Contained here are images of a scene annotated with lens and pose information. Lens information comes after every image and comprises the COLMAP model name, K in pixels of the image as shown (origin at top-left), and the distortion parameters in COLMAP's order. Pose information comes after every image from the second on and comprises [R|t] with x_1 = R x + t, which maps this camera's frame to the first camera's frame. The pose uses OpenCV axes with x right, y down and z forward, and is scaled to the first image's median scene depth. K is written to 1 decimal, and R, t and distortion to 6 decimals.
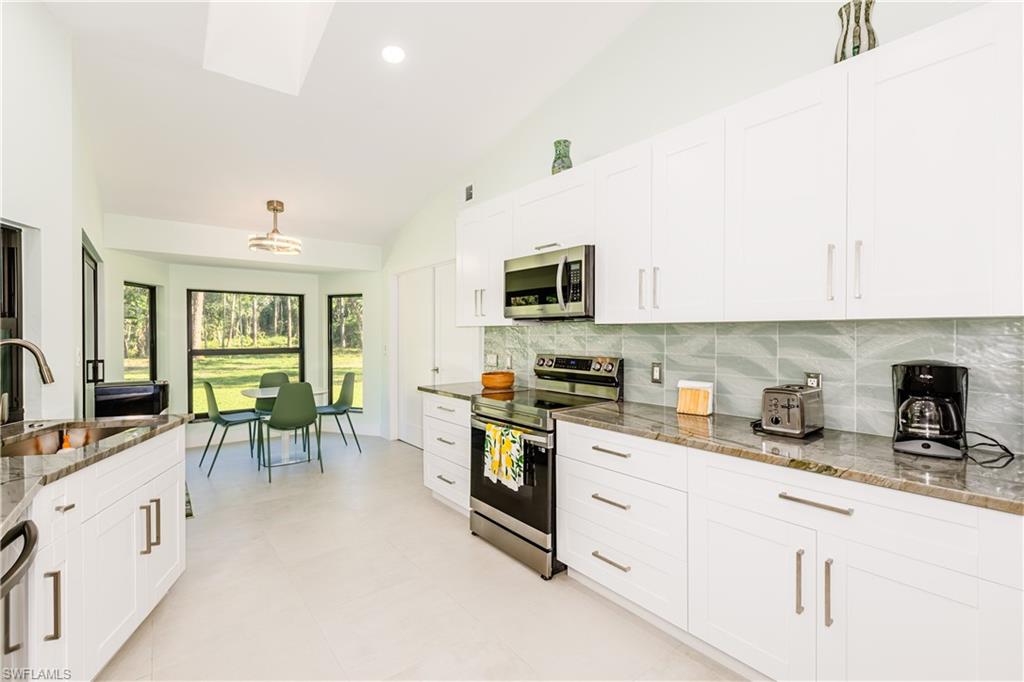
lens RADIAL K [[456.5, 0, 510.9], [0, 456.5, 340.3], [0, 0, 1]] dist [-0.000658, -0.000902]
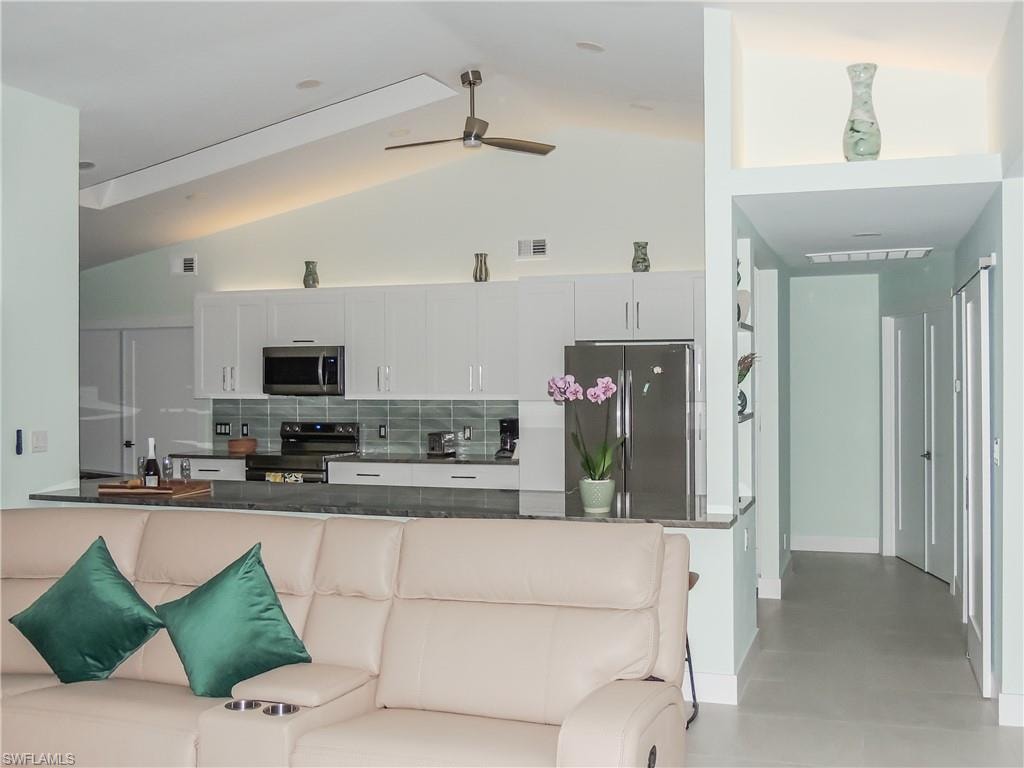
lens RADIAL K [[750.4, 0, 512.4], [0, 750.4, 385.3], [0, 0, 1]] dist [-0.009613, -0.002440]
pose [[0.829161, 0.000341, 0.559010, -0.699548], [0.012463, 0.999740, -0.019096, -0.027004], [-0.558871, 0.022800, 0.828941, -1.273847]]
